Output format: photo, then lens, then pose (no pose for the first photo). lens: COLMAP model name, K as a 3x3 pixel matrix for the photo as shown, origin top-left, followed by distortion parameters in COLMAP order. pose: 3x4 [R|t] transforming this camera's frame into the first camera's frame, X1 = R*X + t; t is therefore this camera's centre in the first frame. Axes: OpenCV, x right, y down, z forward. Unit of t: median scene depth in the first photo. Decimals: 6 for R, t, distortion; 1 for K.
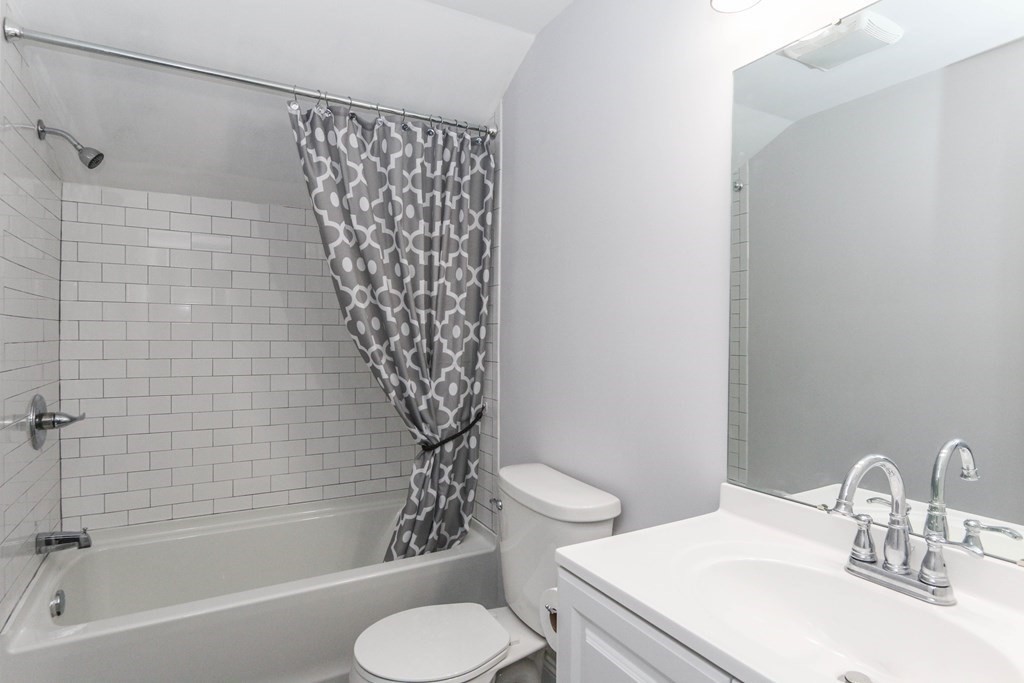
lens RADIAL K [[551.5, 0, 512.0], [0, 551.5, 341.5], [0, 0, 1]] dist [0.000394, 0.000013]
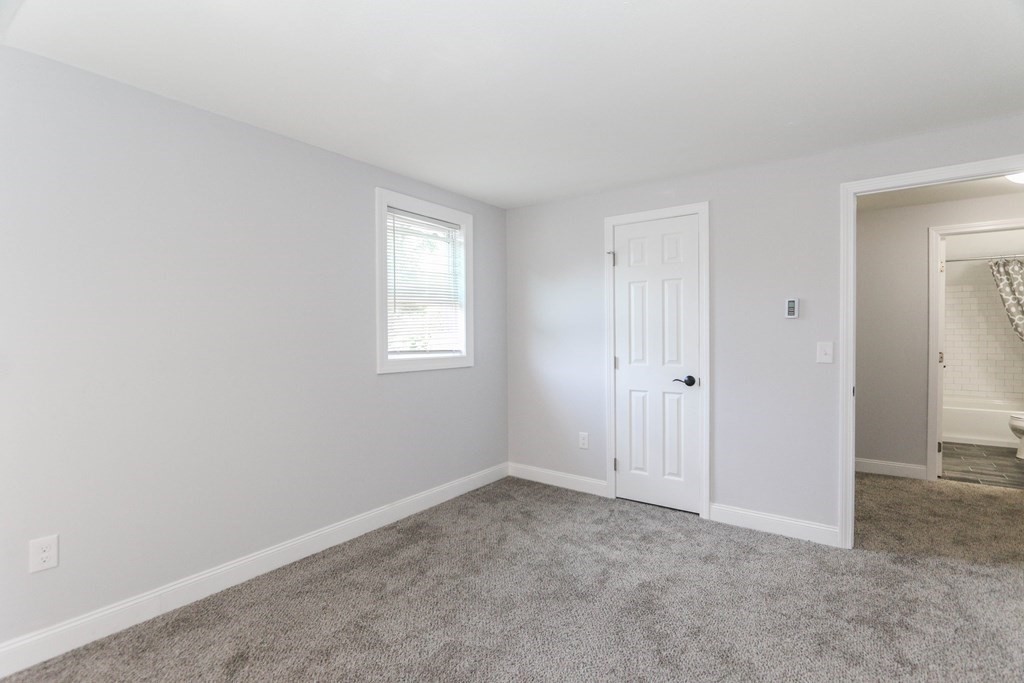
lens RADIAL K [[479.0, 0, 512.0], [0, 479.0, 341.5], [0, 0, 1]] dist [-0.011242, 0.001286]
pose [[0.403034, 0.002522, -0.915181, 0.992354], [0.001435, 0.999993, 0.003388, 0.026834], [0.915184, -0.002679, 0.403028, -2.623873]]
